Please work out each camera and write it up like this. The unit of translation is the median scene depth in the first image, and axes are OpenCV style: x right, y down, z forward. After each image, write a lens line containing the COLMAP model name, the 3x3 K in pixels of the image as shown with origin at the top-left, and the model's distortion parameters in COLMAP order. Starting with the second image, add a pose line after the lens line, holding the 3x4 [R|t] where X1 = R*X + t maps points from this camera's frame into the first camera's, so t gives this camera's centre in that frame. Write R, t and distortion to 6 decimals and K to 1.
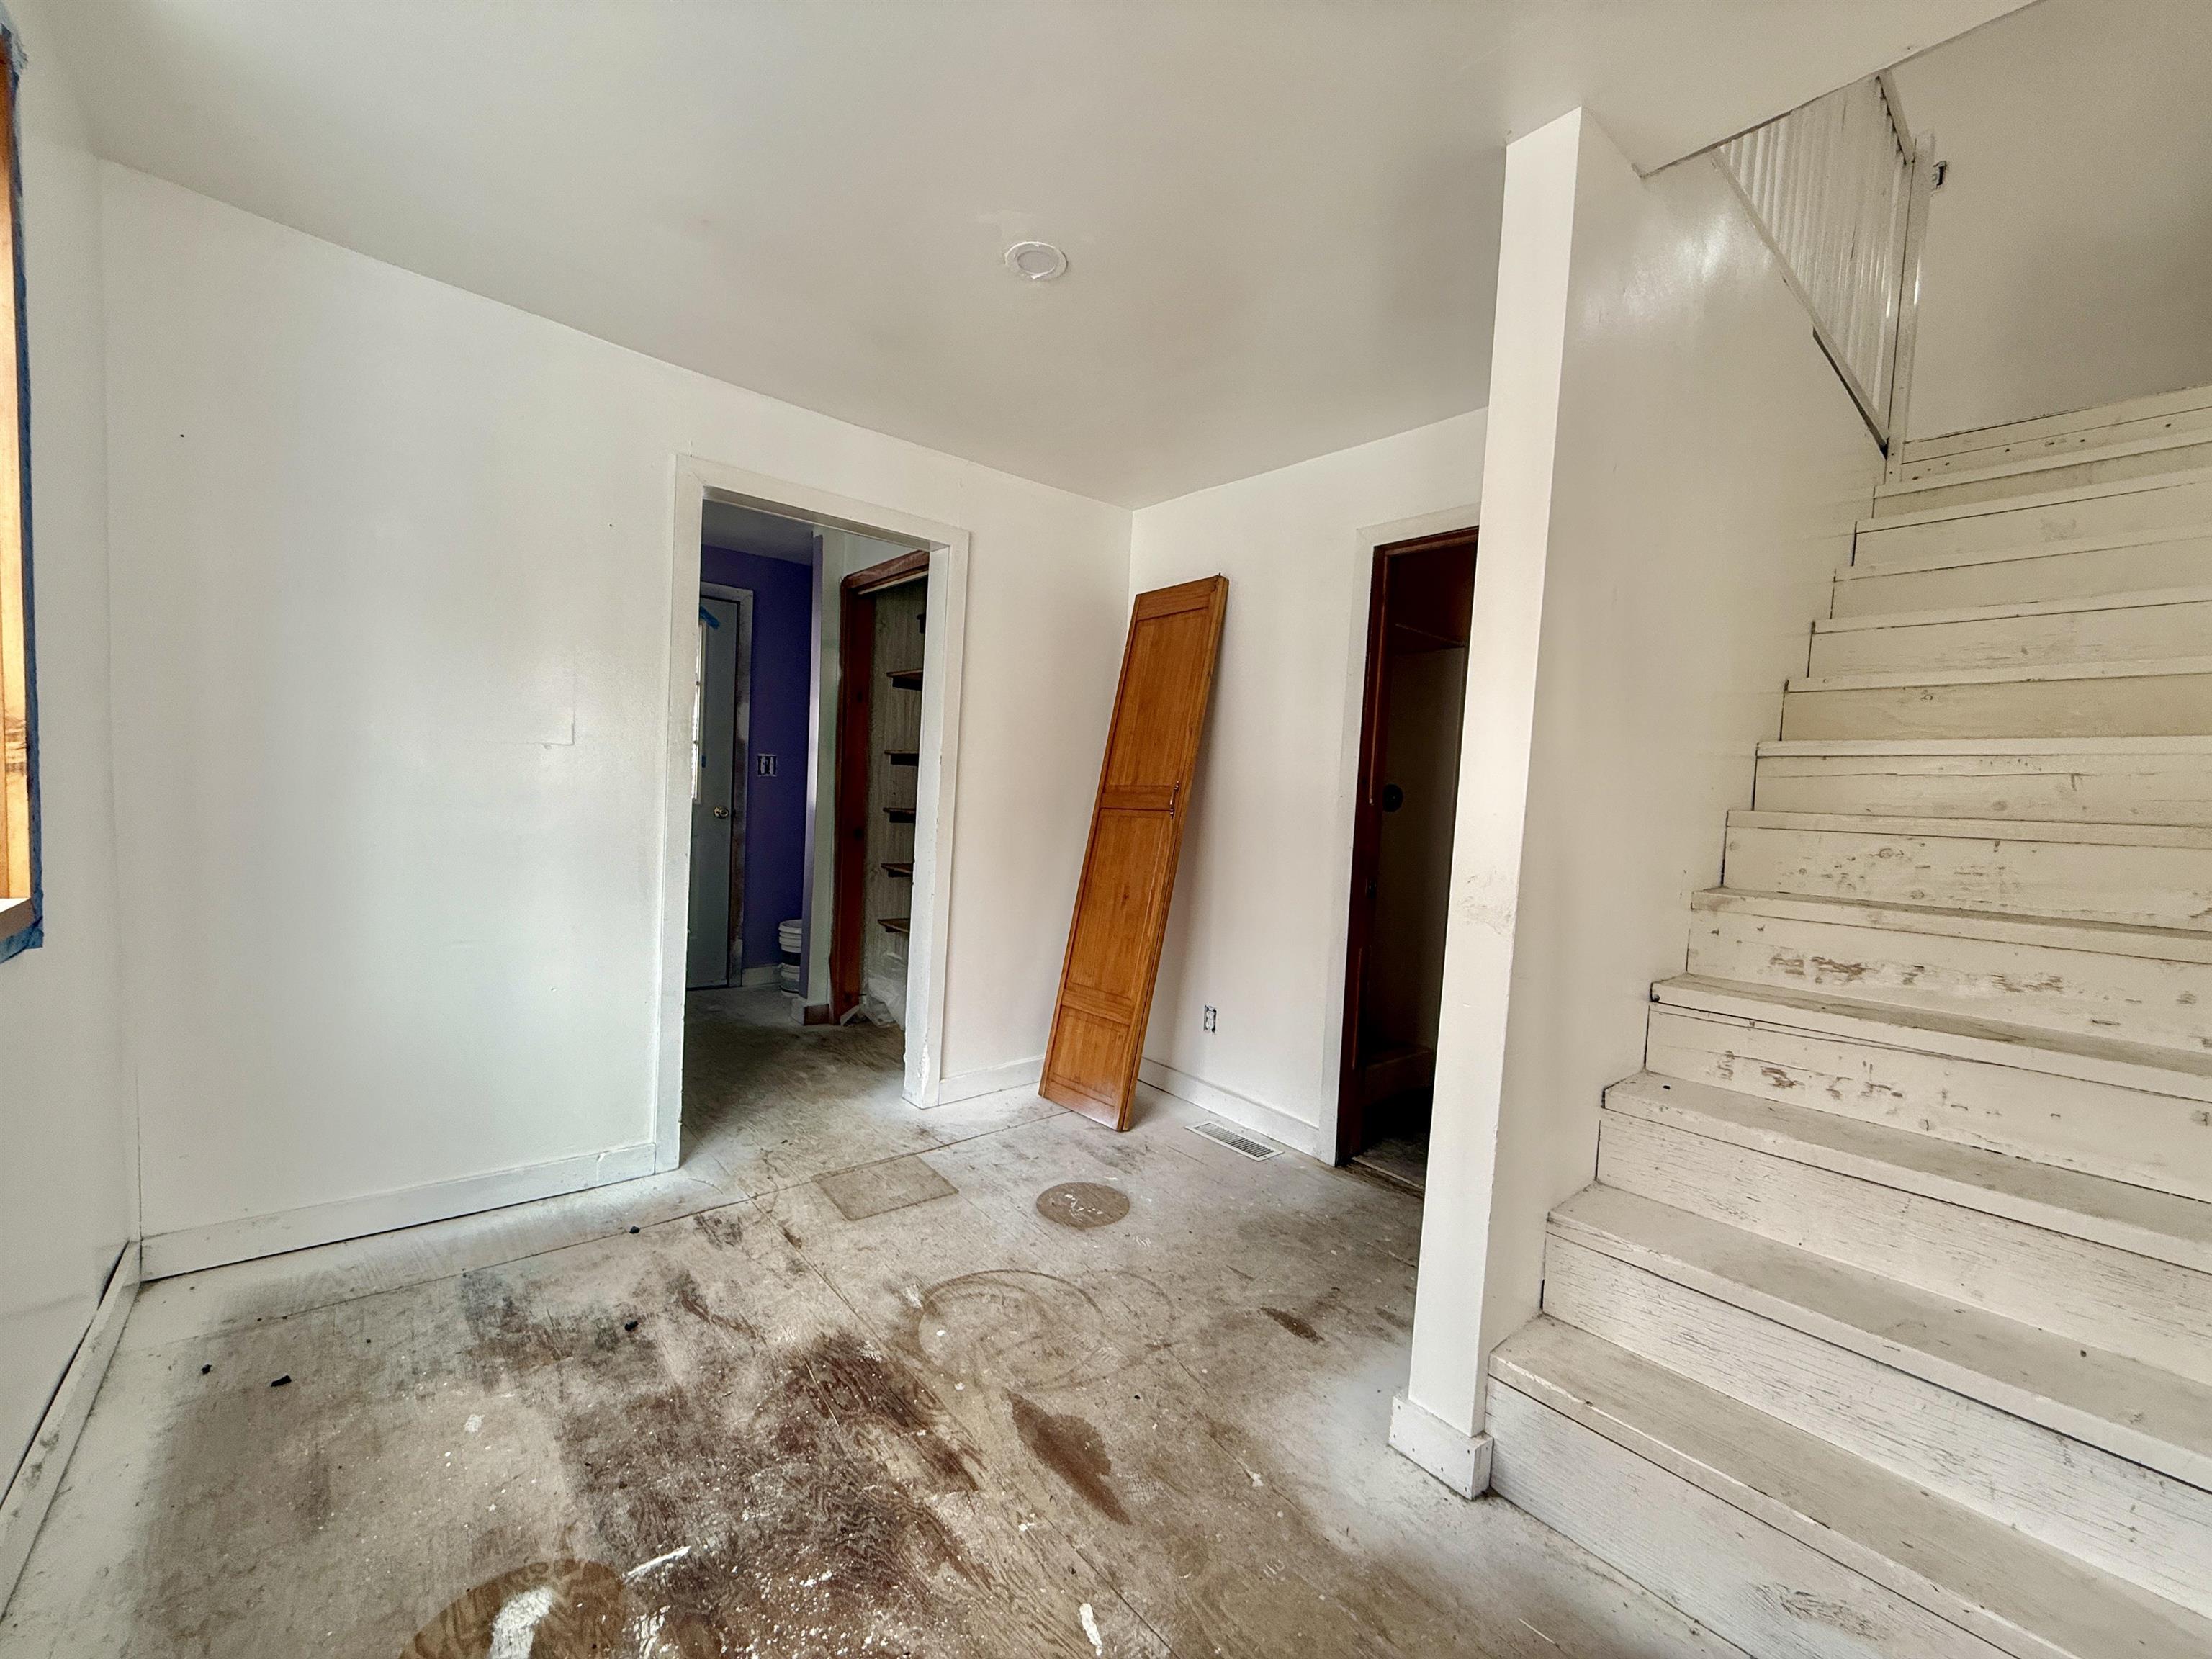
lens RADIAL K [[878.0, 0, 1102.9], [0, 878.0, 830.0], [0, 0, 1]] dist [-0.000252, 0.000025]
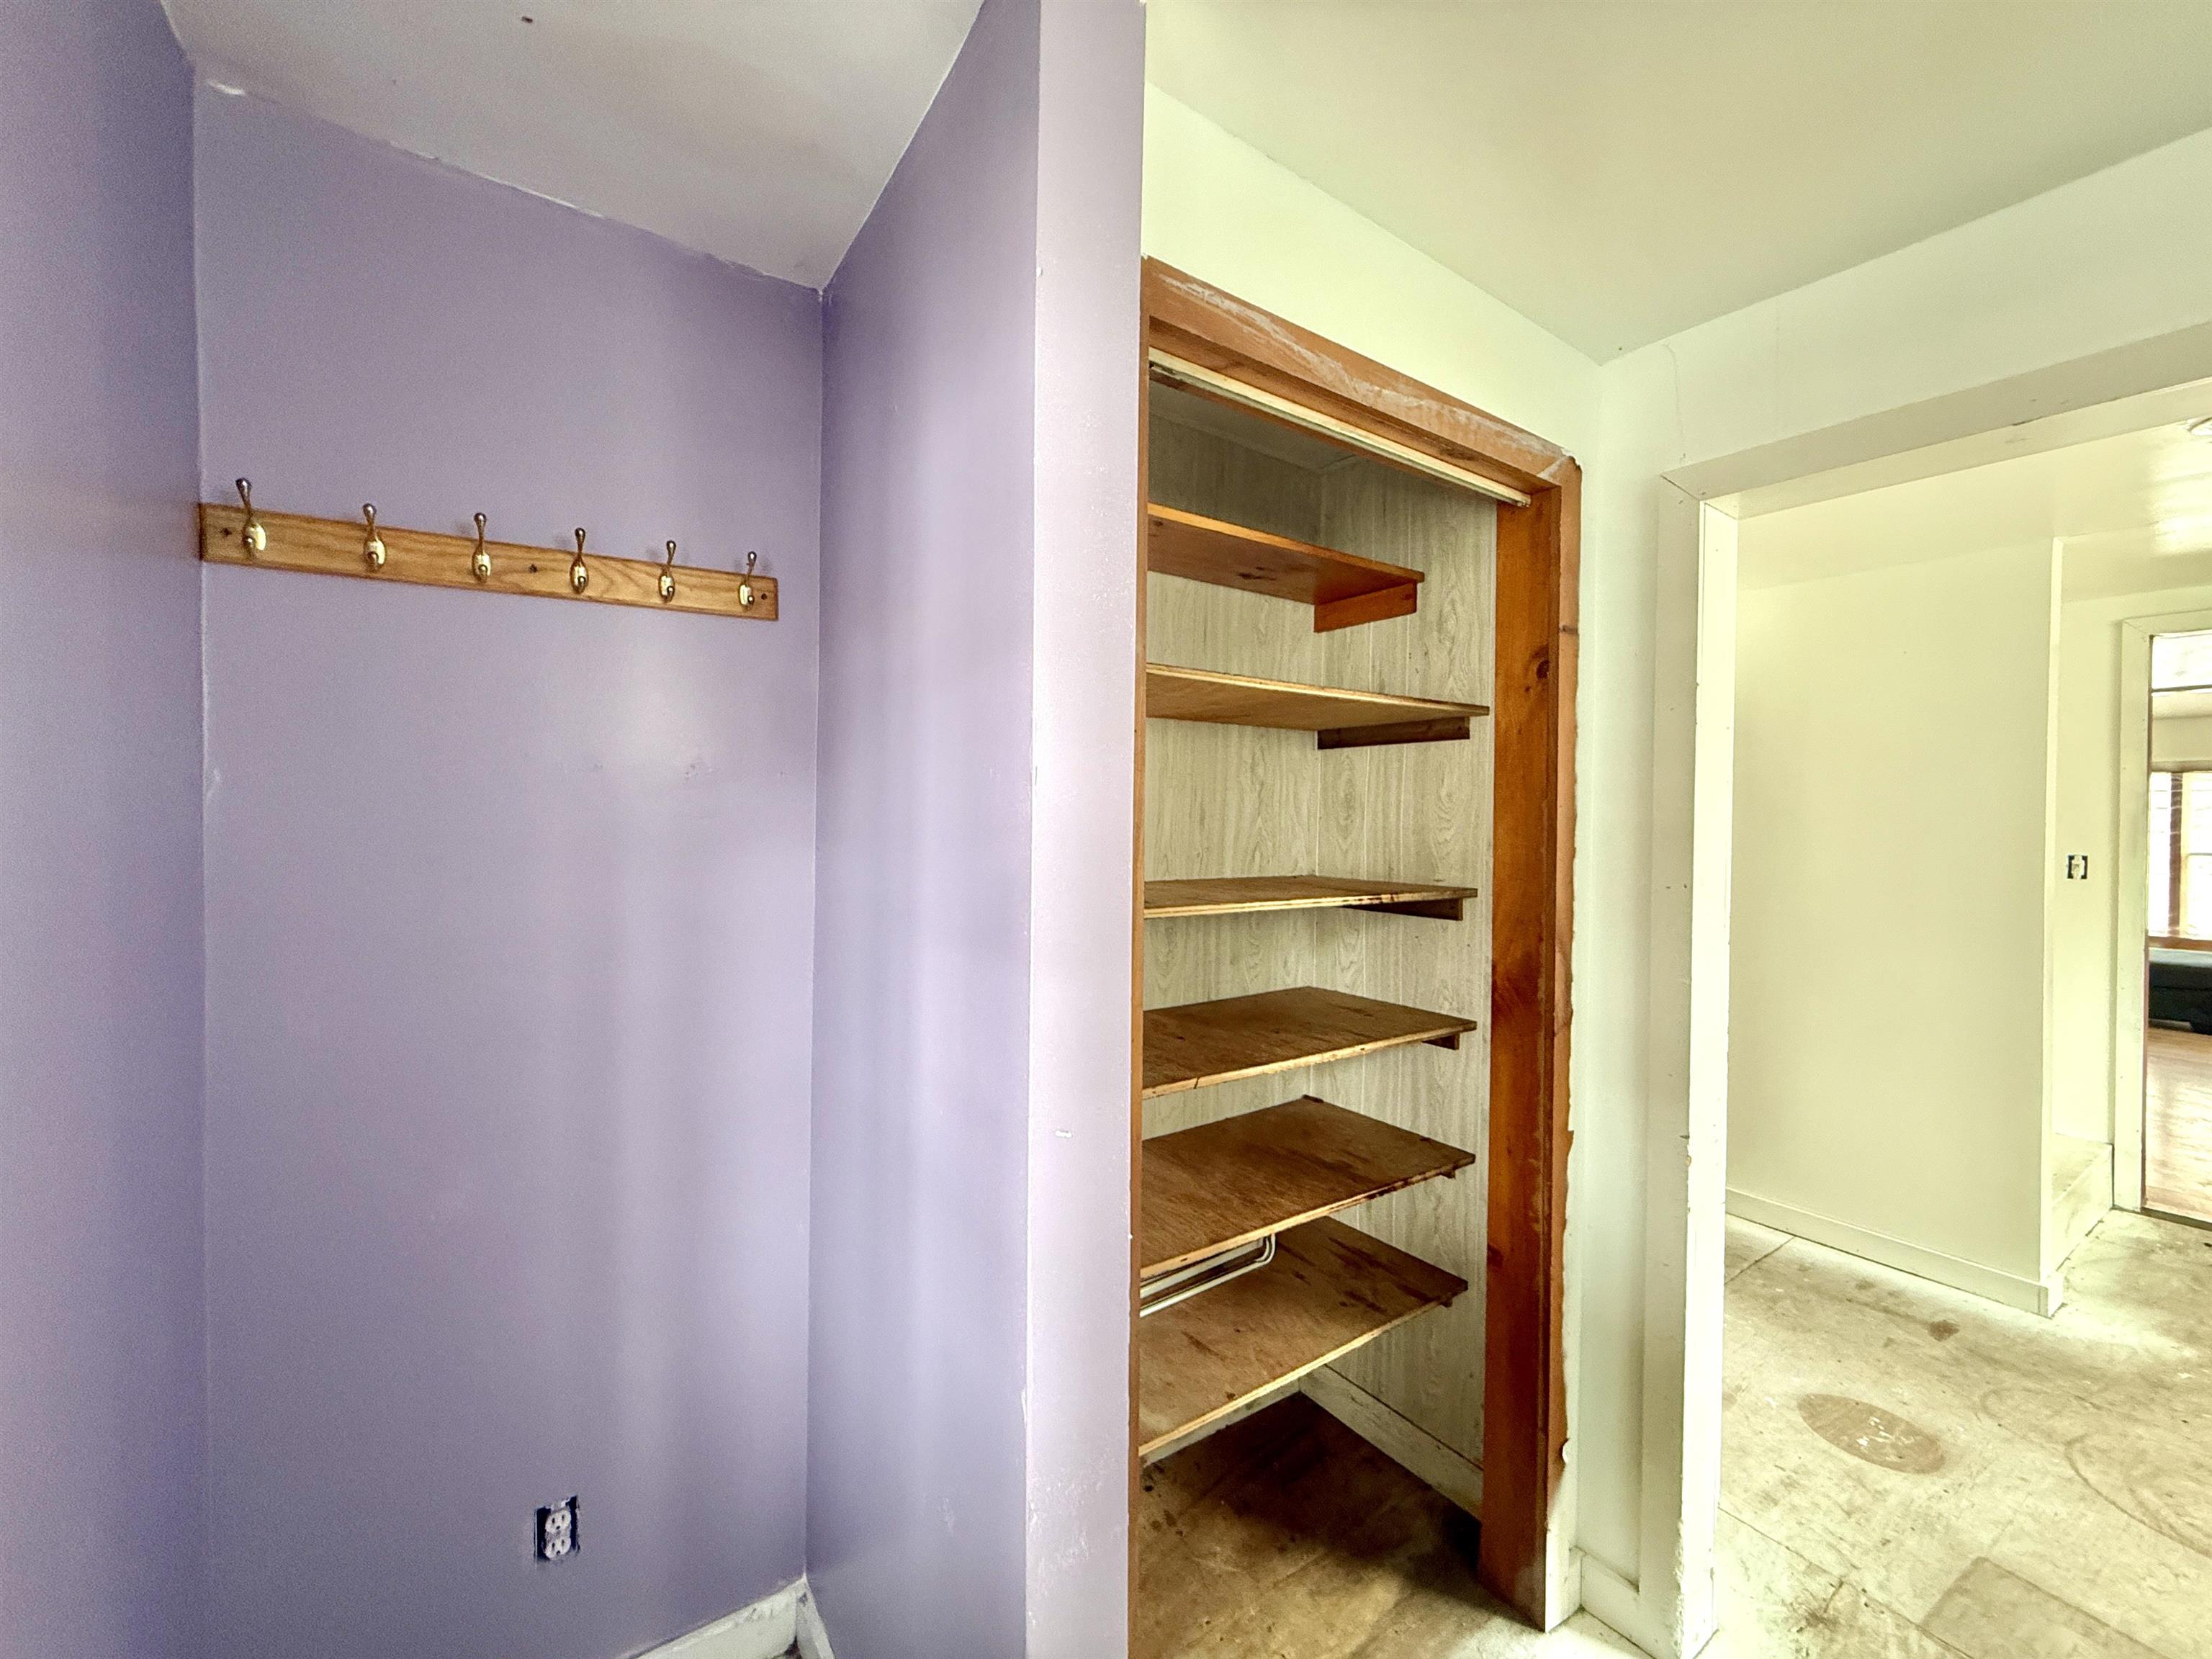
lens RADIAL K [[887.3, 0, 1109.7], [0, 887.3, 823.3], [0, 0, 1]] dist [-0.000576, -0.000488]
pose [[0.104426, -0.062135, 0.992590, -1.296509], [0.034716, 0.997666, 0.058800, -0.329221], [-0.993927, 0.028318, 0.106340, 2.319057]]
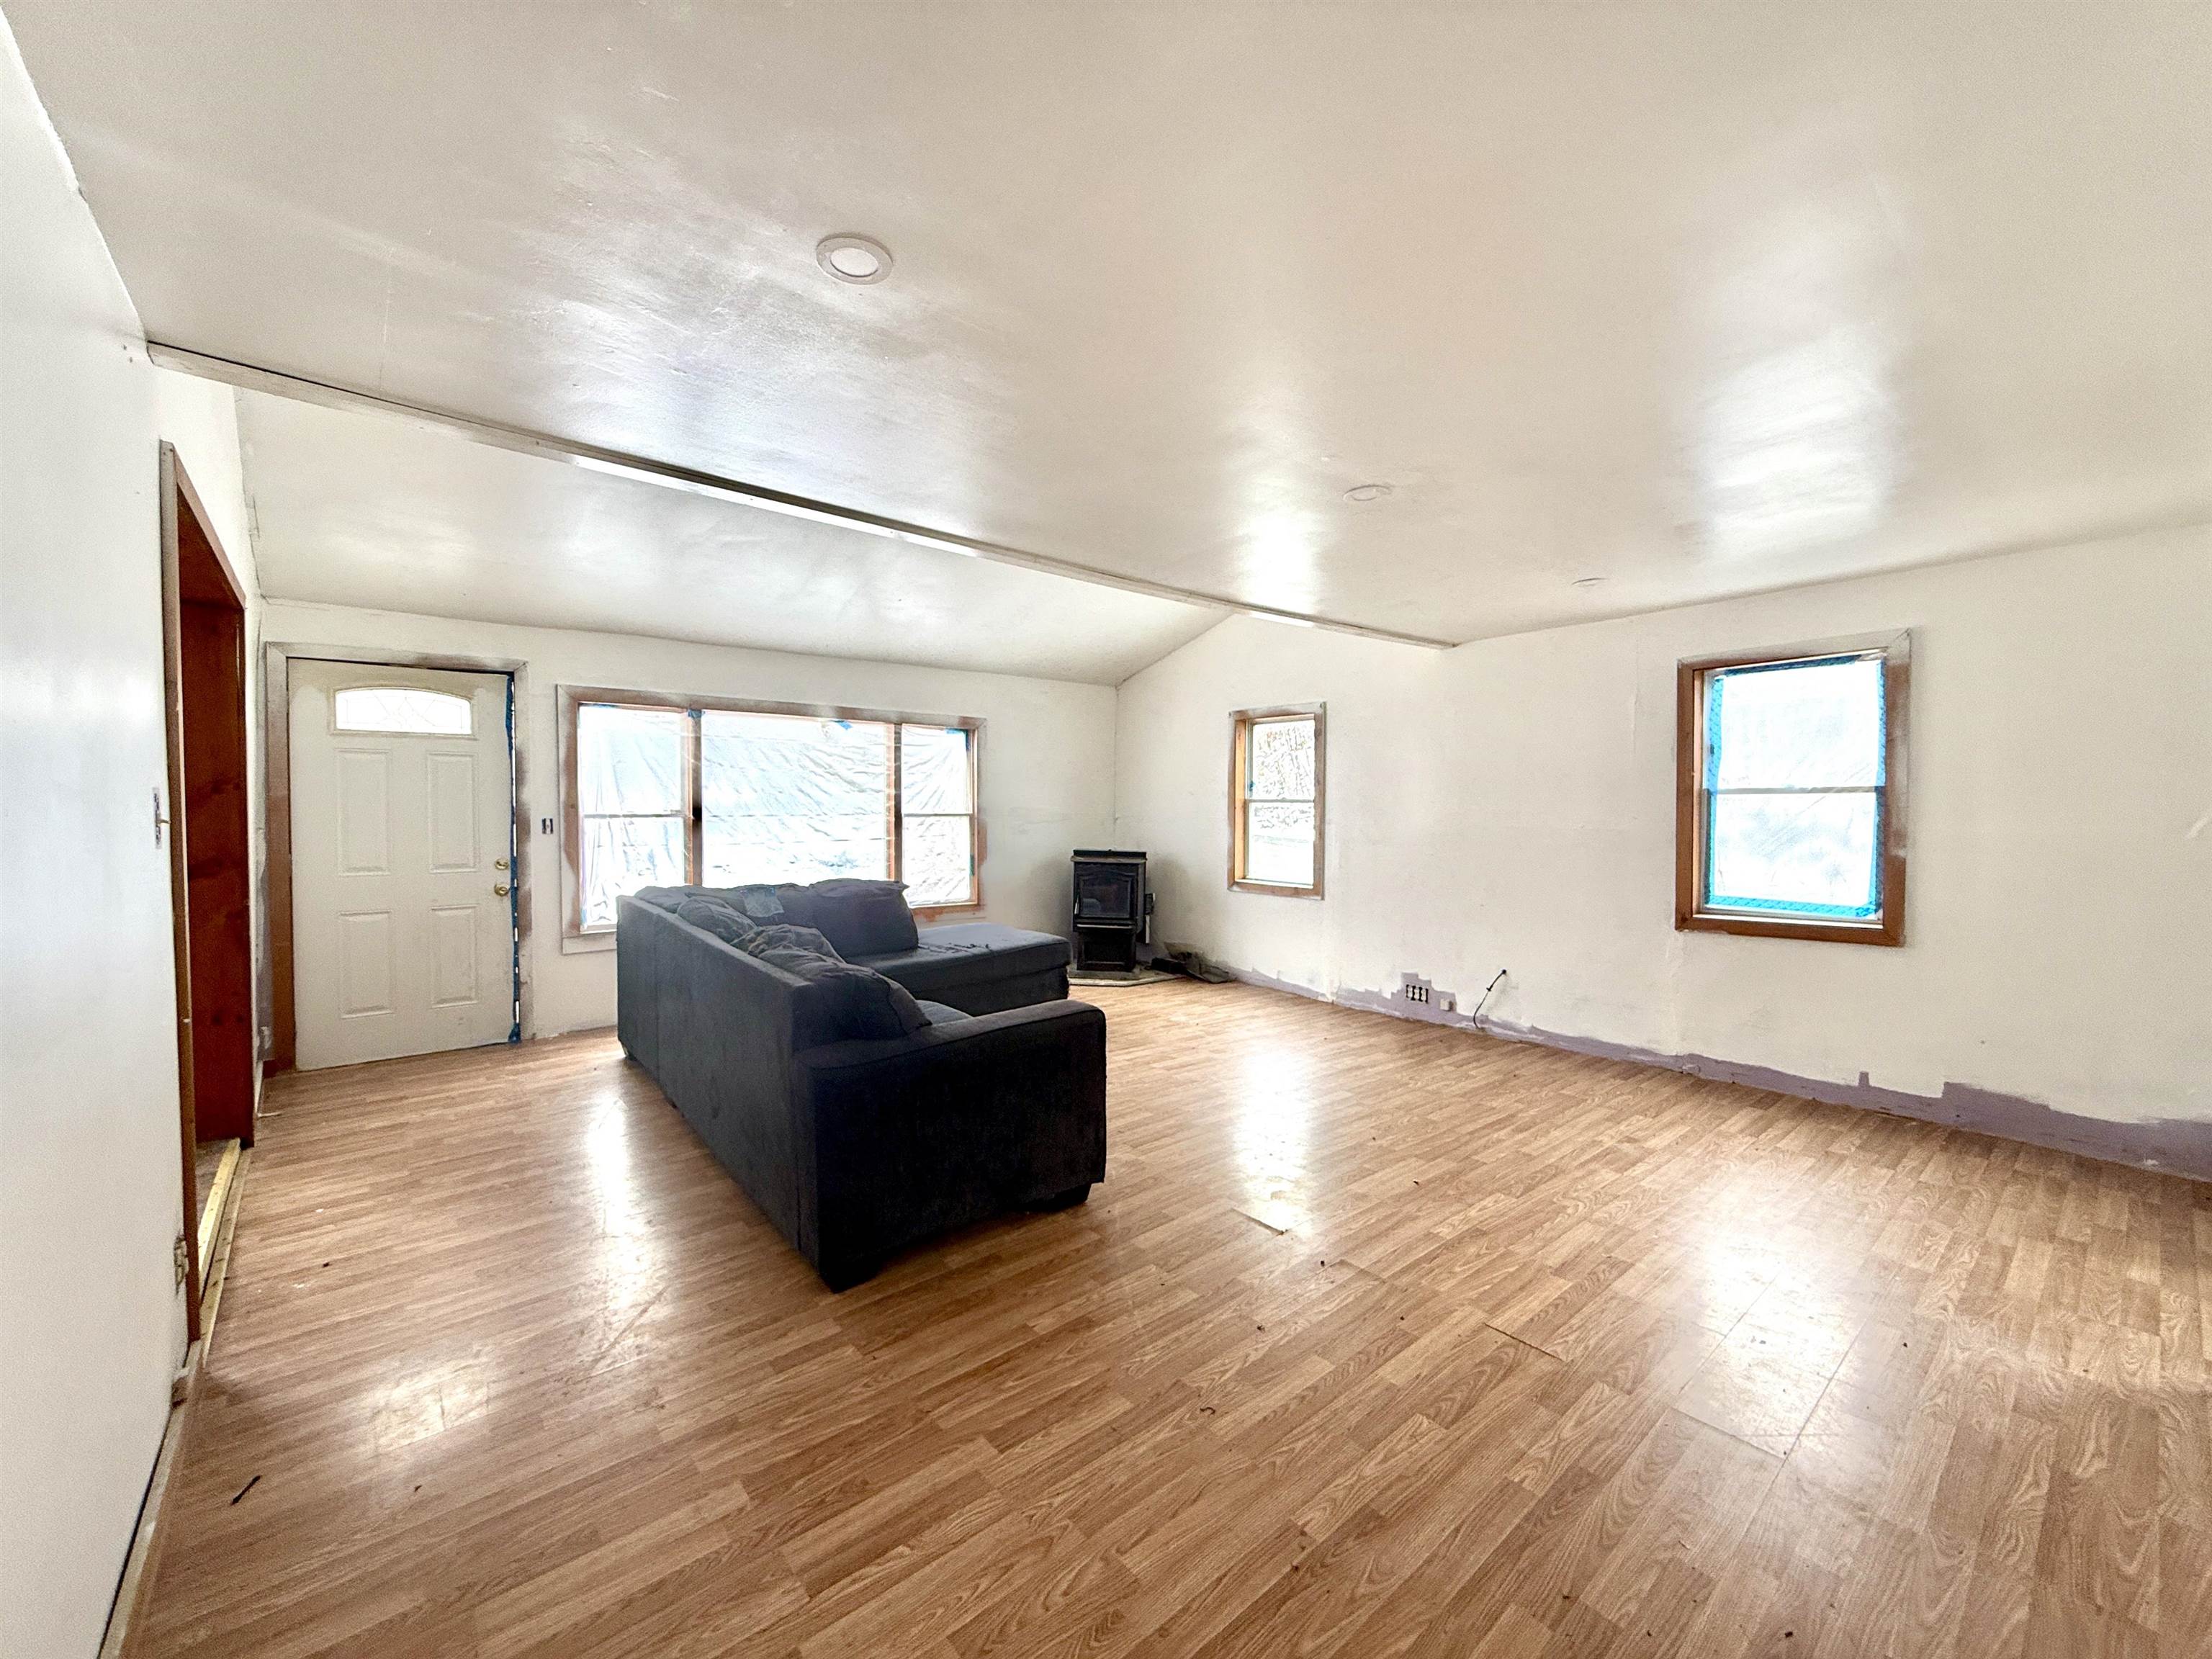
lens RADIAL K [[878.0, 0, 1102.9], [0, 878.0, 830.0], [0, 0, 1]] dist [-0.000252, 0.000025]
pose [[-0.997153, -0.060332, 0.045225, 2.241999], [-0.056427, 0.994938, 0.083153, -0.069223], [-0.050012, 0.080364, -0.995510, 1.456782]]
